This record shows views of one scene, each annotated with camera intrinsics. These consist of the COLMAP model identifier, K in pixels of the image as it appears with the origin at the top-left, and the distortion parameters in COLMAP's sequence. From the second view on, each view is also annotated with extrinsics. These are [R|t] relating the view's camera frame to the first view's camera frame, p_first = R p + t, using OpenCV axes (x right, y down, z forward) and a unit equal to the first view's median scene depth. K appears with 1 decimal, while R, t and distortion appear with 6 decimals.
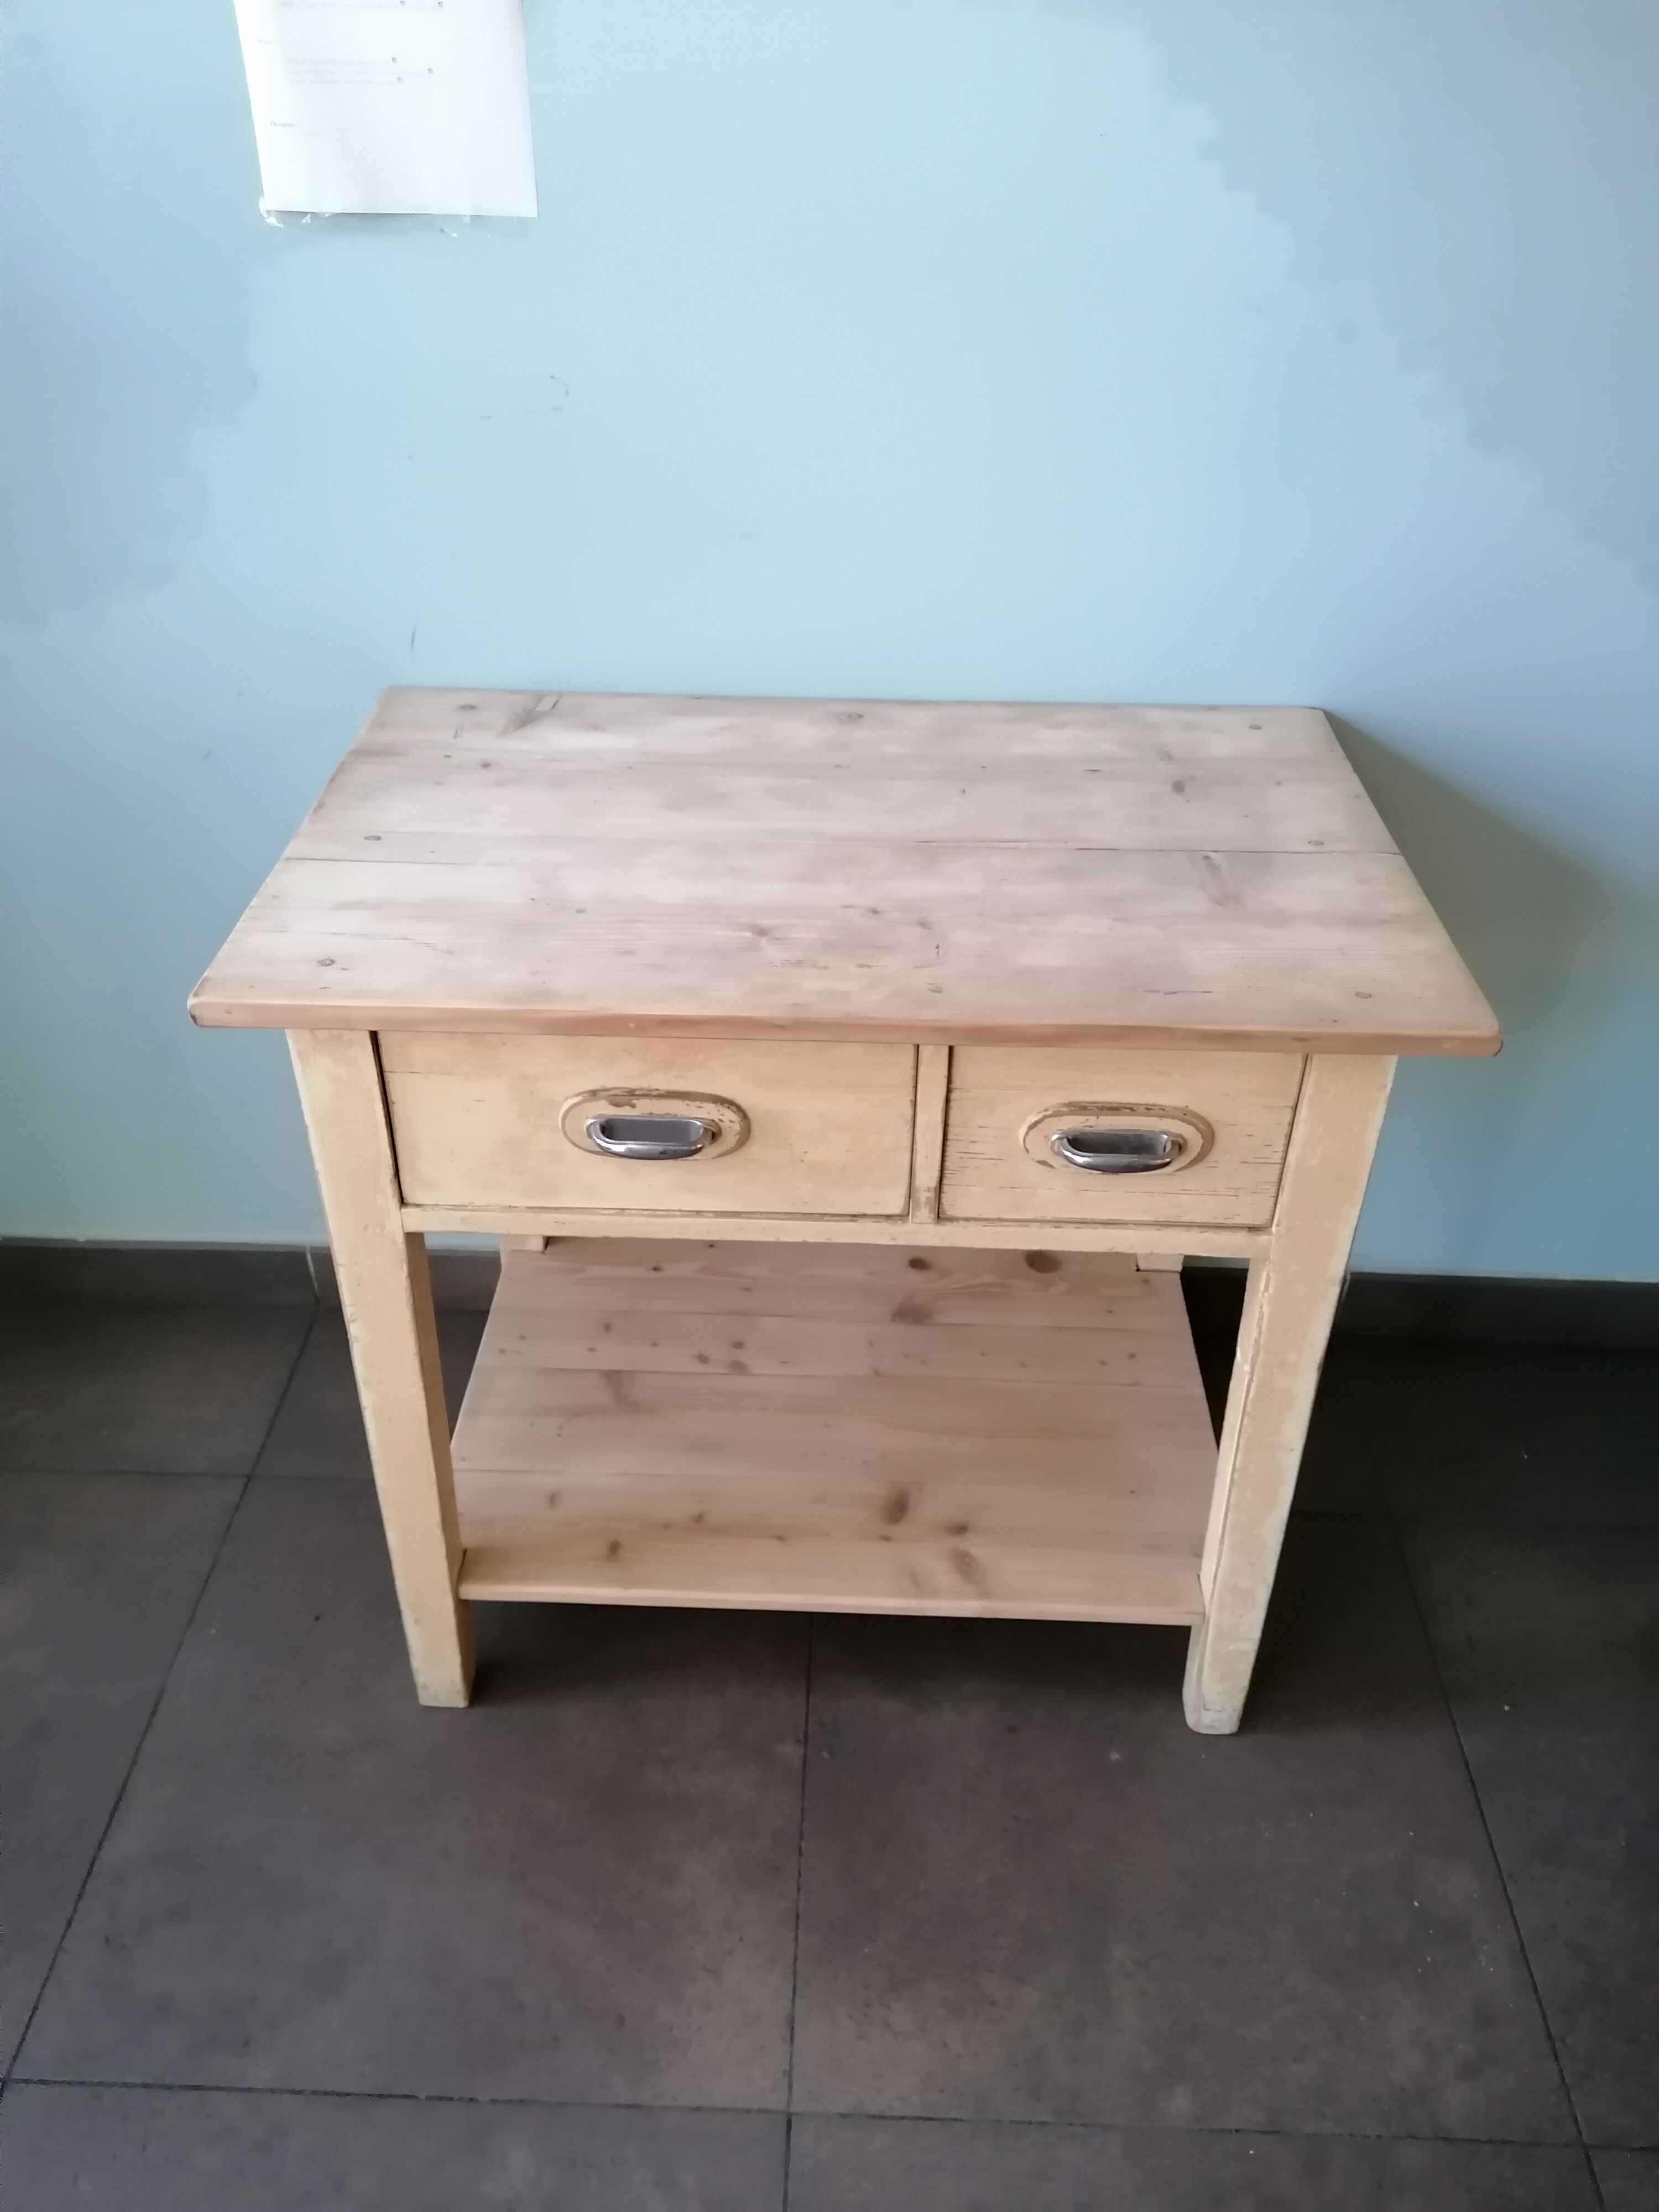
lens RADIAL K [[1657.9, 0, 832.5], [0, 1657.9, 1106.2], [0, 0, 1]] dist [0.106218, -0.133597]
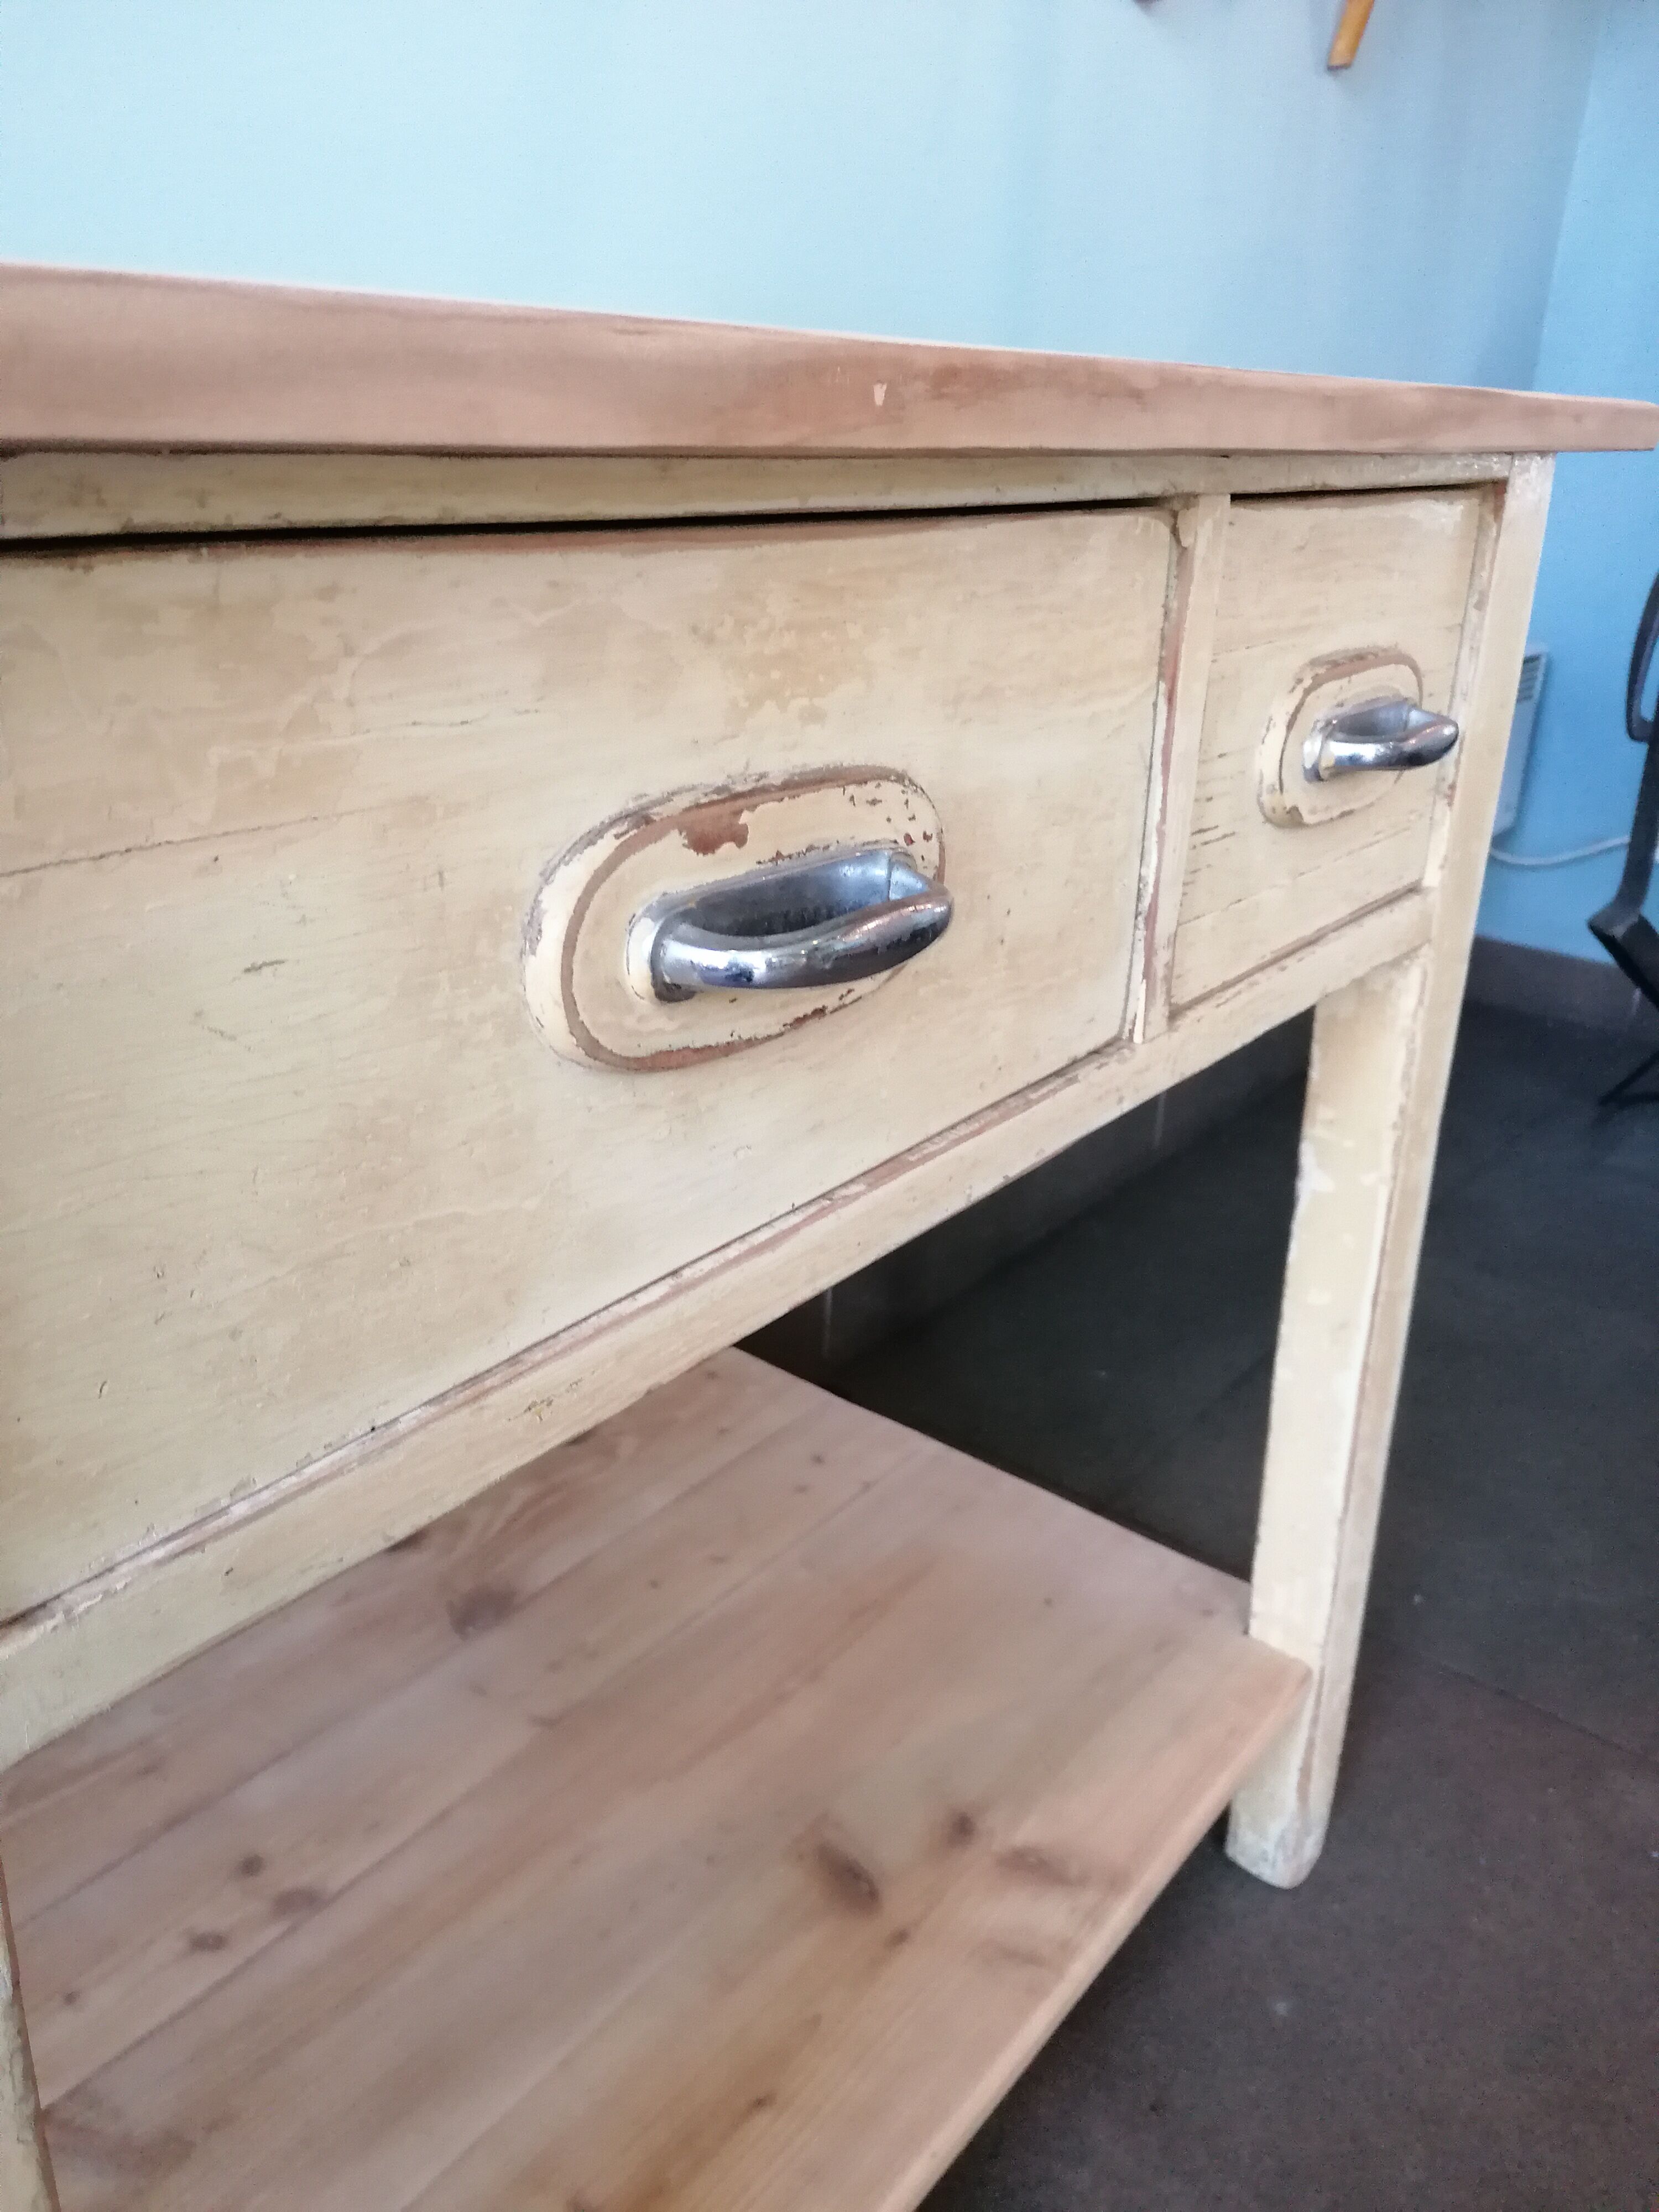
lens RADIAL K [[1669.2, 0, 833.4], [0, 1669.2, 1107.2], [0, 0, 1]] dist [0.109234, -0.158998]
pose [[0.596054, -0.305994, 0.742353, -0.301268], [0.448790, 0.893601, 0.007992, 0.041541], [-0.665813, 0.328397, 0.669962, 0.699539]]
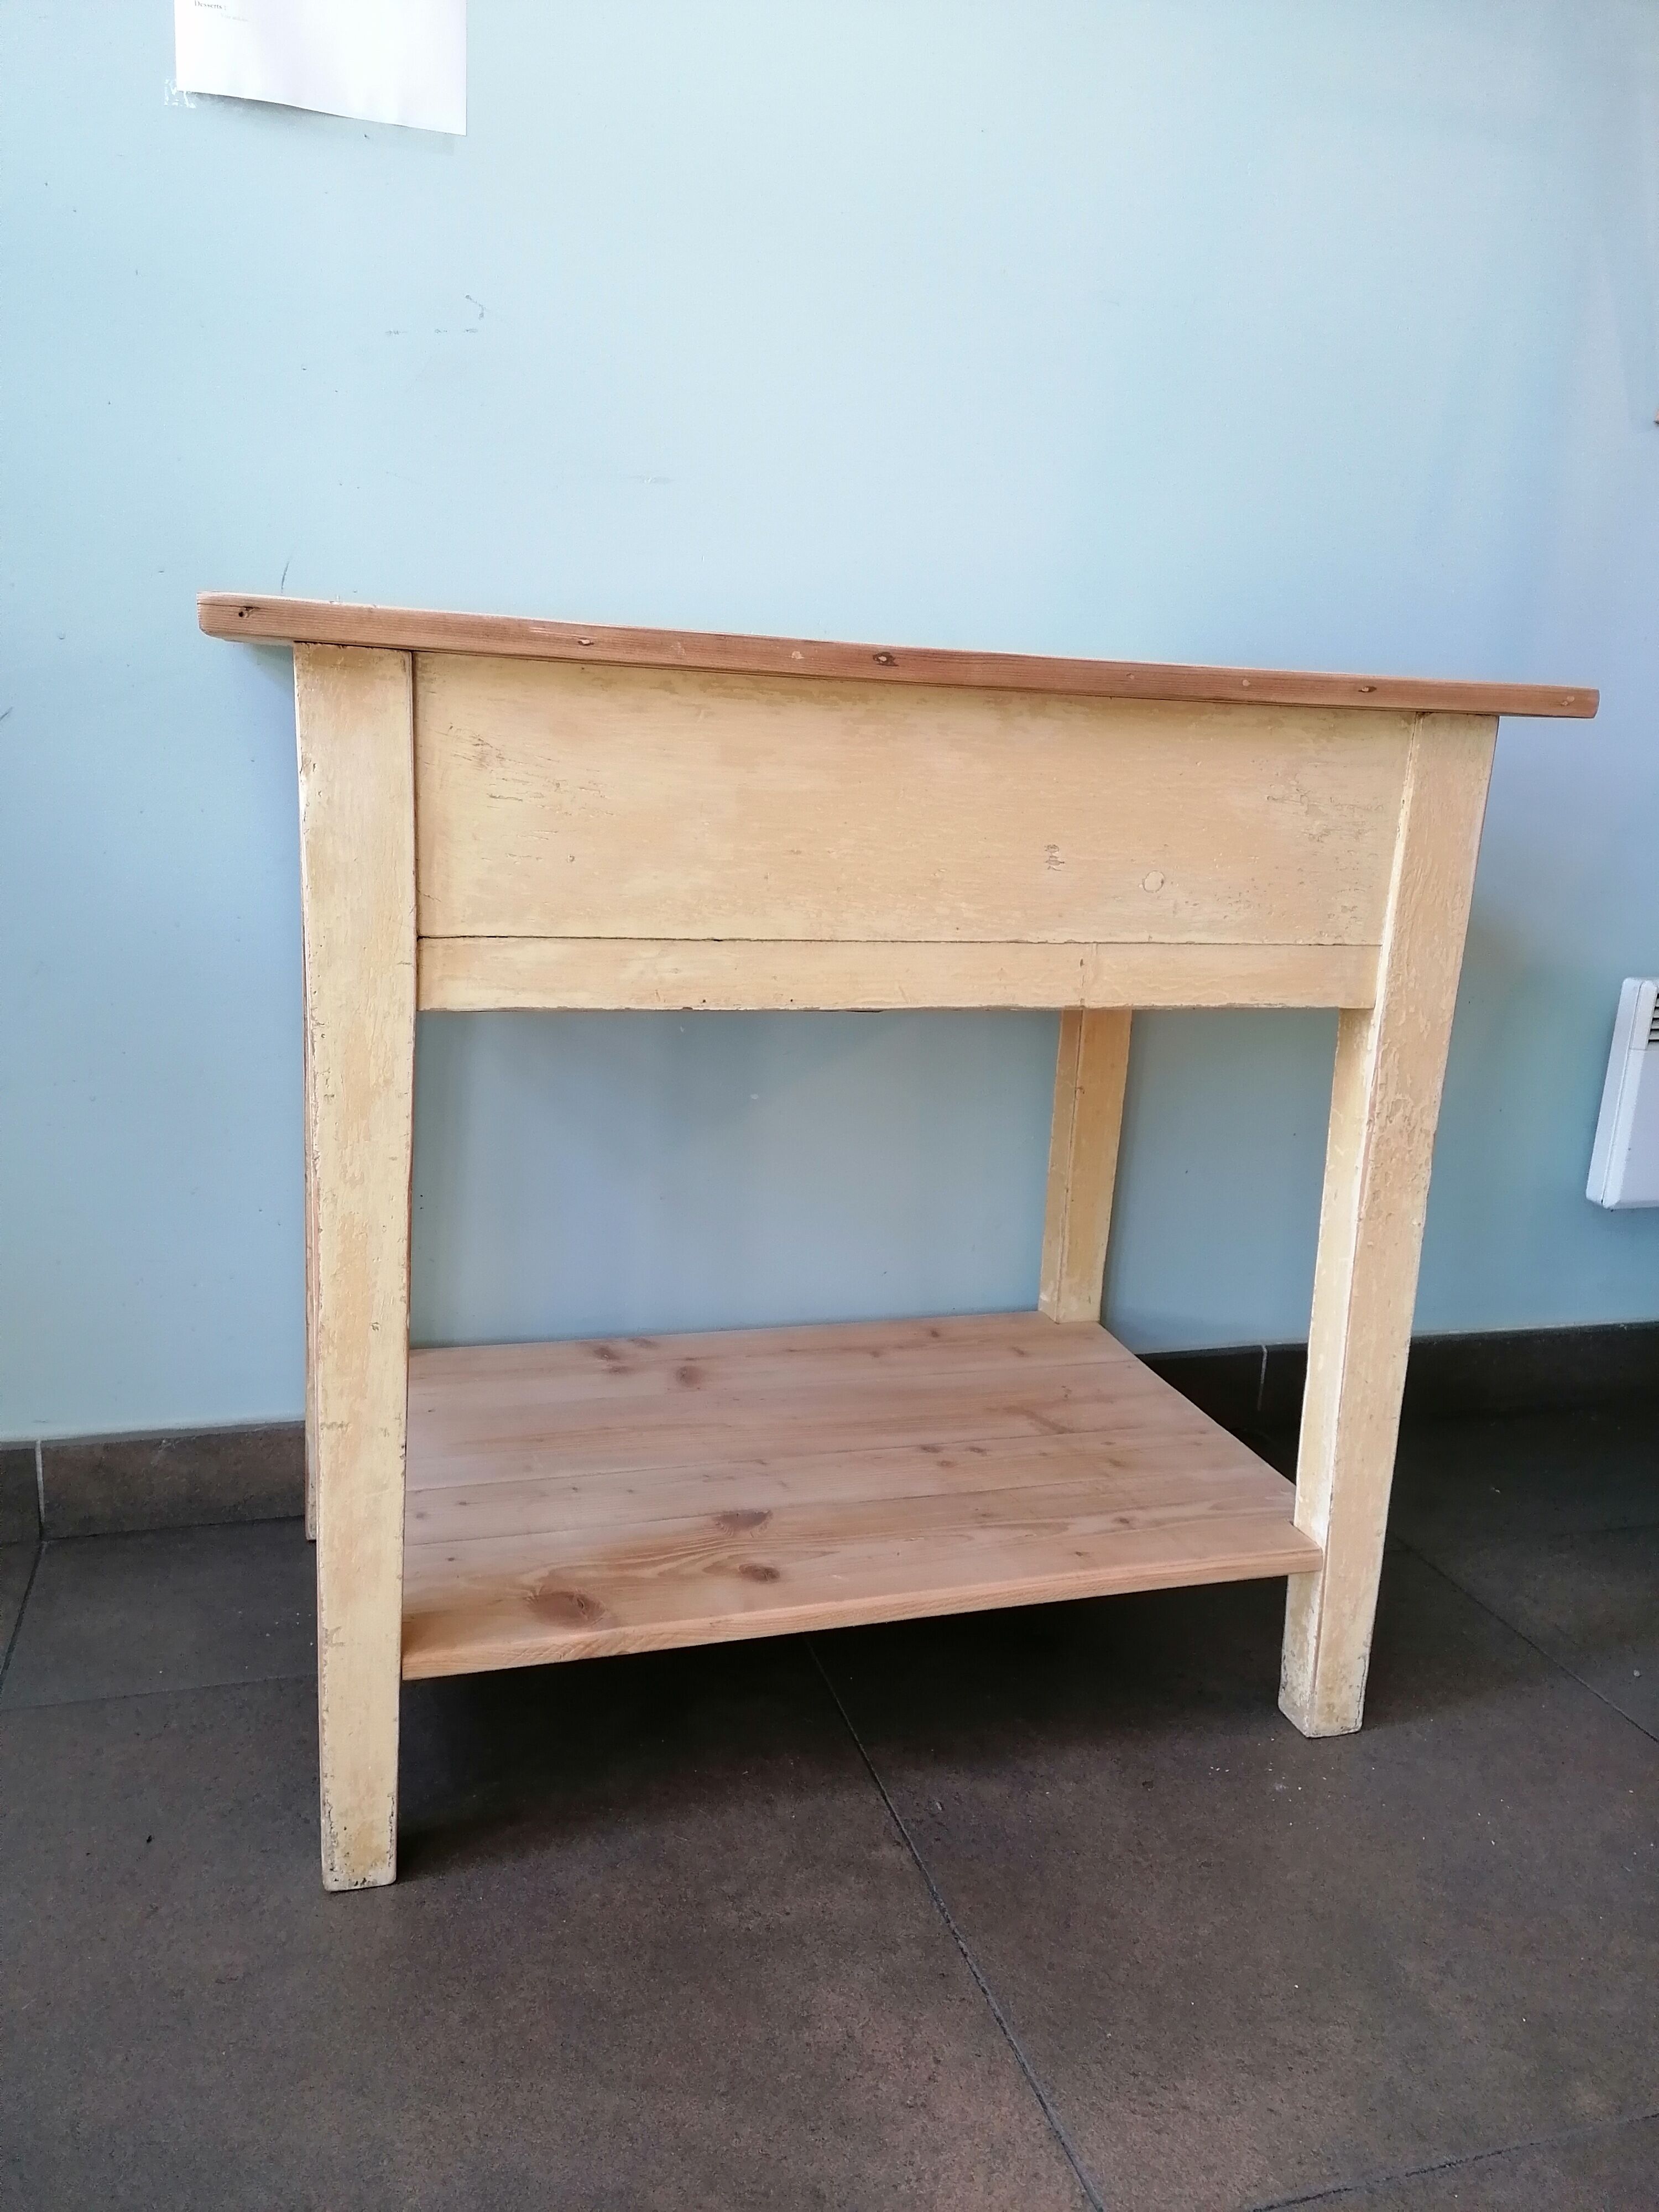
lens RADIAL K [[1660.7, 0, 831.7], [0, 1660.7, 1105.5], [0, 0, 1]] dist [0.109380, -0.152254]
pose [[0.947688, -0.044715, 0.316050, -0.305207], [0.162274, 0.920133, -0.356403, 0.391183], [-0.274871, 0.389046, 0.879255, 0.274574]]
